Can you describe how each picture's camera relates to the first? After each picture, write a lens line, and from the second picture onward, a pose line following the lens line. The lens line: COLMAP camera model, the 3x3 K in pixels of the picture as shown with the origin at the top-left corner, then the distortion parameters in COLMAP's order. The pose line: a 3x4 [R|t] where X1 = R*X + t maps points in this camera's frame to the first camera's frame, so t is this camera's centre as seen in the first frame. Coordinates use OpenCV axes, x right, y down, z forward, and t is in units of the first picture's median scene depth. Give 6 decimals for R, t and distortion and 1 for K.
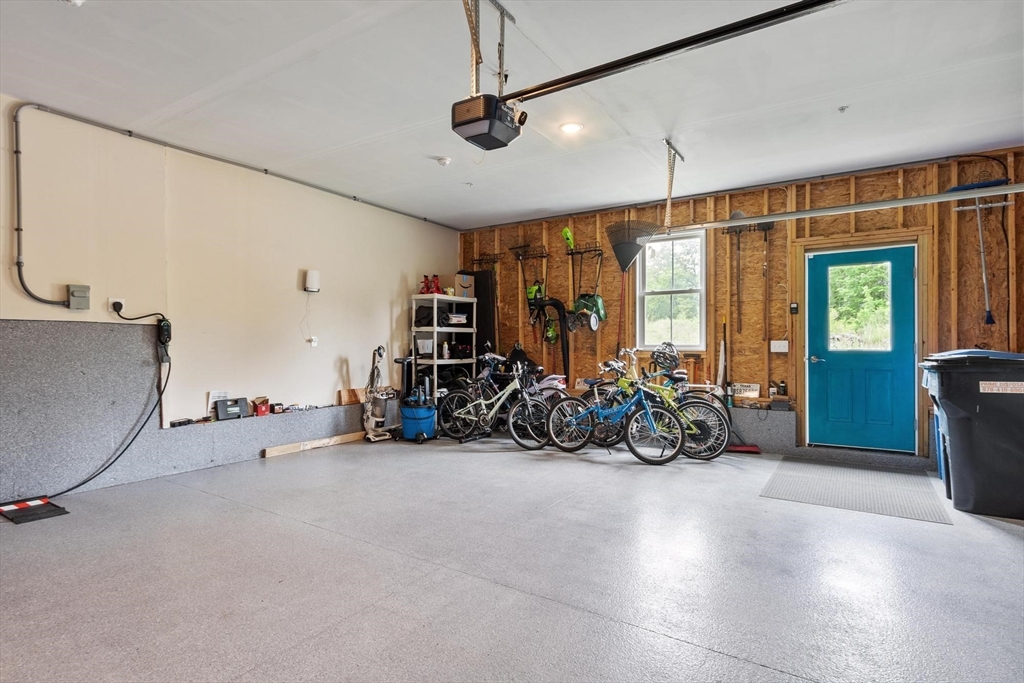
lens RADIAL K [[515.5, 0, 509.7], [0, 515.5, 346.1], [0, 0, 1]] dist [0.000897, -0.000702]
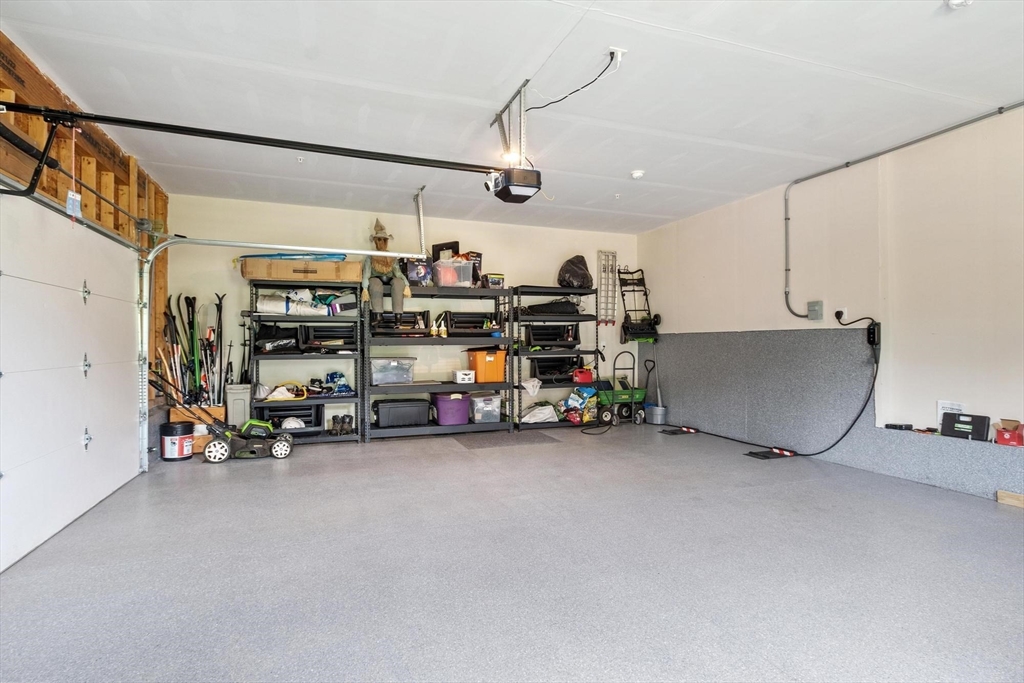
lens RADIAL K [[515.5, 0, 509.7], [0, 515.5, 346.1], [0, 0, 1]] dist [0.000897, -0.000702]
pose [[-0.593137, 0.003713, -0.805093, 0.641172], [-0.003084, 0.999972, 0.006884, -0.009667], [0.805096, 0.006566, -0.593109, 1.064106]]
